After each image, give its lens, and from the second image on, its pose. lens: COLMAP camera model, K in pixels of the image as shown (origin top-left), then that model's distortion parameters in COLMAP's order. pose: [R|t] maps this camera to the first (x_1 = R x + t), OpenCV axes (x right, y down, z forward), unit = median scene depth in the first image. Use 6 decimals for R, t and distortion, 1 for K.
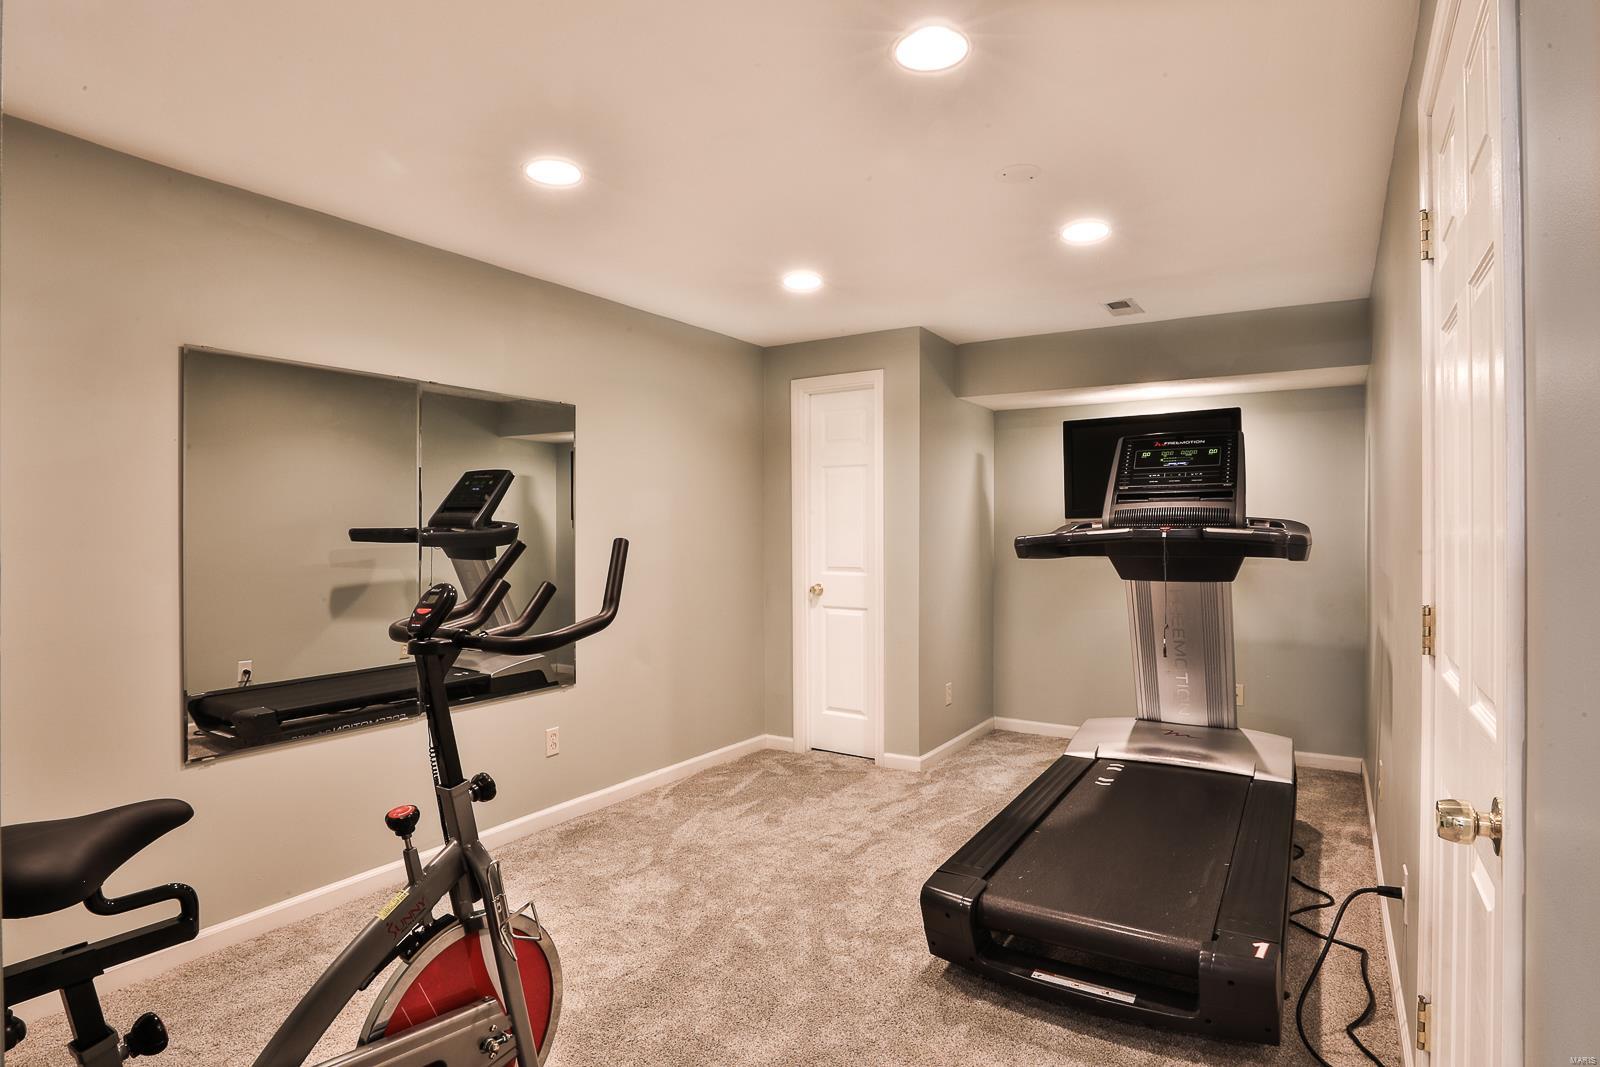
lens RADIAL K [[825.5, 0, 799.5], [0, 825.5, 528.3], [0, 0, 1]] dist [-0.024903, -0.000610]
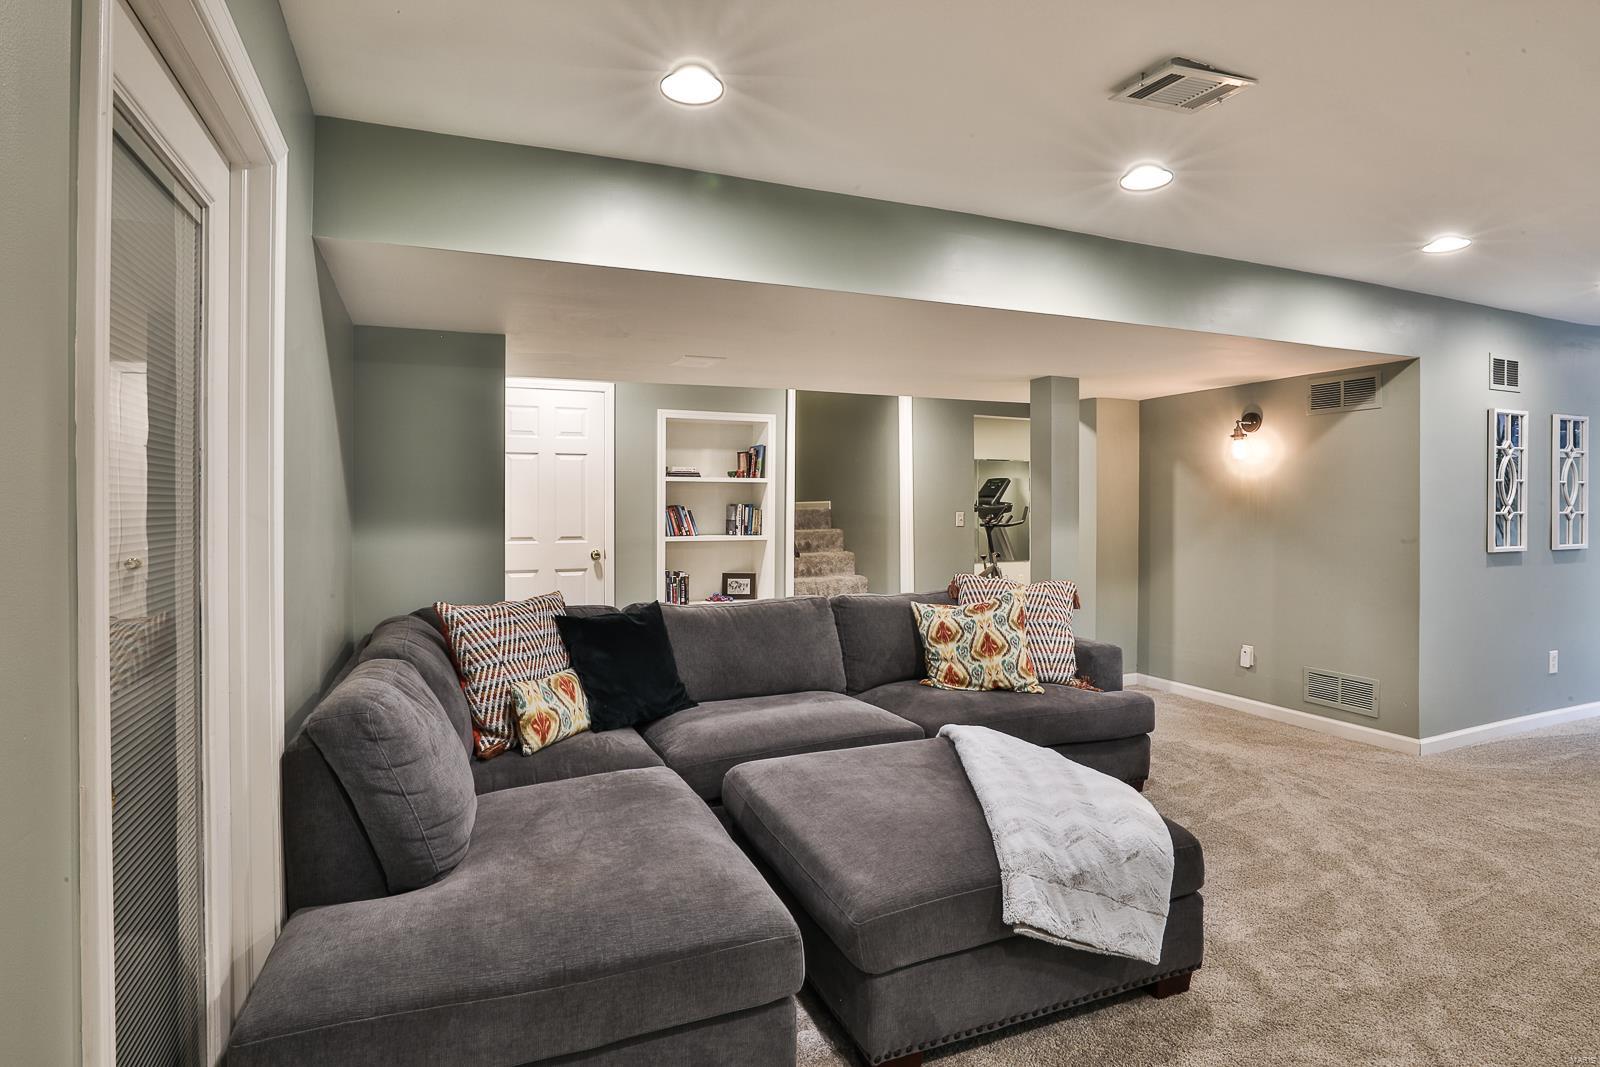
lens RADIAL K [[825.5, 0, 798.5], [0, 825.5, 517.2], [0, 0, 1]] dist [-0.024903, -0.000610]
pose [[0.825363, 0.002106, -0.564599, 0.417161], [0.005534, 0.999915, 0.011820, 0.003094], [0.564576, -0.012880, 0.825281, -1.102694]]
